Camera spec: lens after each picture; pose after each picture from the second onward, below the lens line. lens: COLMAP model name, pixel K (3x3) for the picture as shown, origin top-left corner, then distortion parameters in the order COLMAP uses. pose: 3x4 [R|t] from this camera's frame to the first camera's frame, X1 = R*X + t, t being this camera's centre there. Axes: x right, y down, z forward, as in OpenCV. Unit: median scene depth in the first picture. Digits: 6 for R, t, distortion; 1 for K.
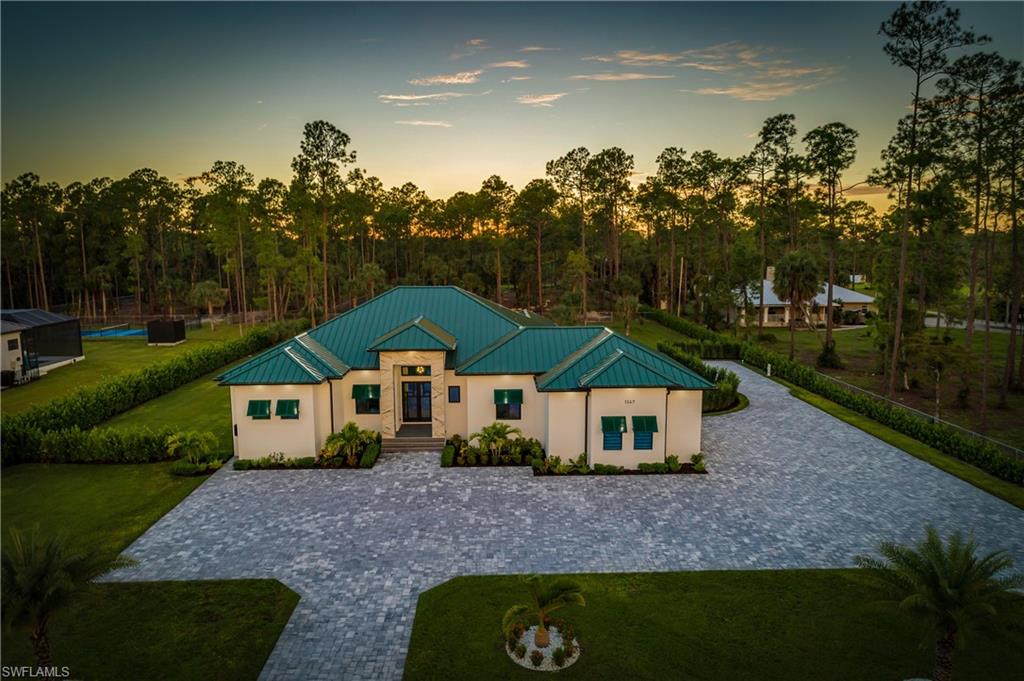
lens RADIAL K [[633.8, 0, 462.7], [0, 633.8, 313.8], [0, 0, 1]] dist [0.002536, 0.001886]
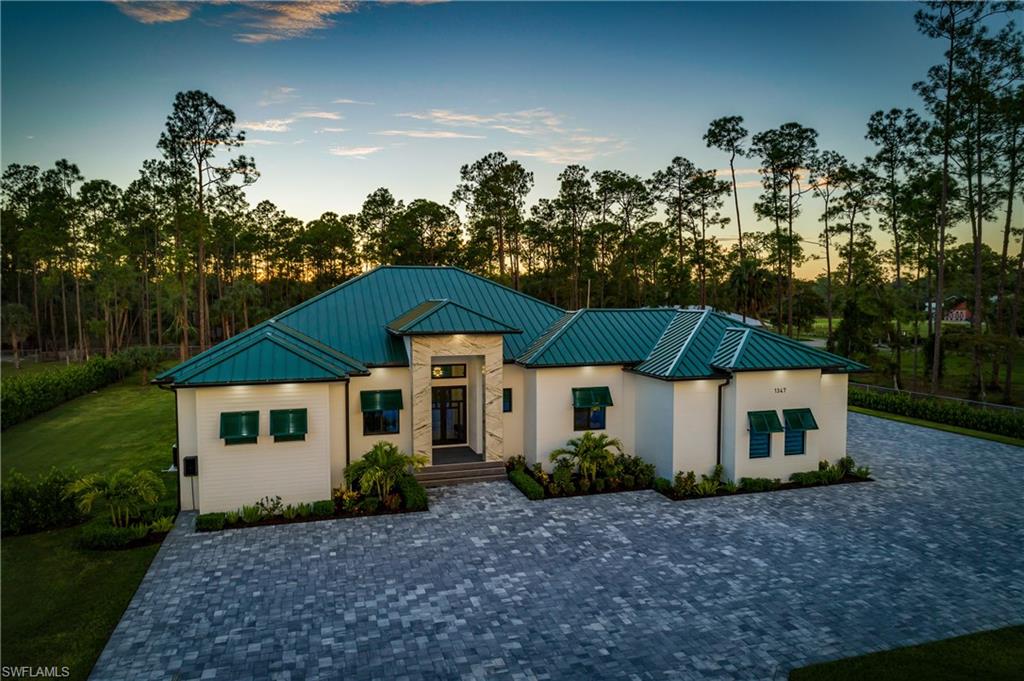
lens RADIAL K [[670.0, 0, 485.2], [0, 670.0, 313.8], [0, 0, 1]] dist [0.000225, 0.001707]
pose [[0.964301, -0.002440, 0.264798, -0.266486], [0.019940, 0.997788, -0.063422, 0.088741], [-0.264057, 0.066438, 0.962216, 0.316313]]
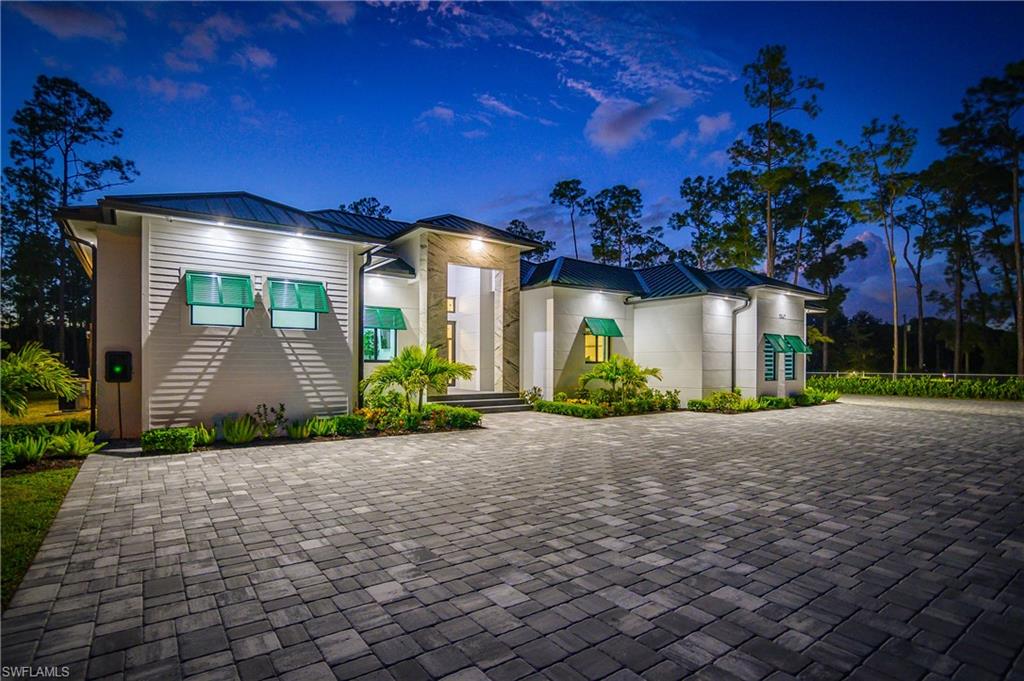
lens RADIAL K [[514.0, 0, 501.6], [0, 514.0, 343.9], [0, 0, 1]] dist [-0.016168, 0.001601]
pose [[0.818790, 0.037172, 0.572889, -0.361325], [0.025213, 0.994610, -0.100570, 0.217899], [-0.573539, 0.096790, 0.813440, 0.660293]]
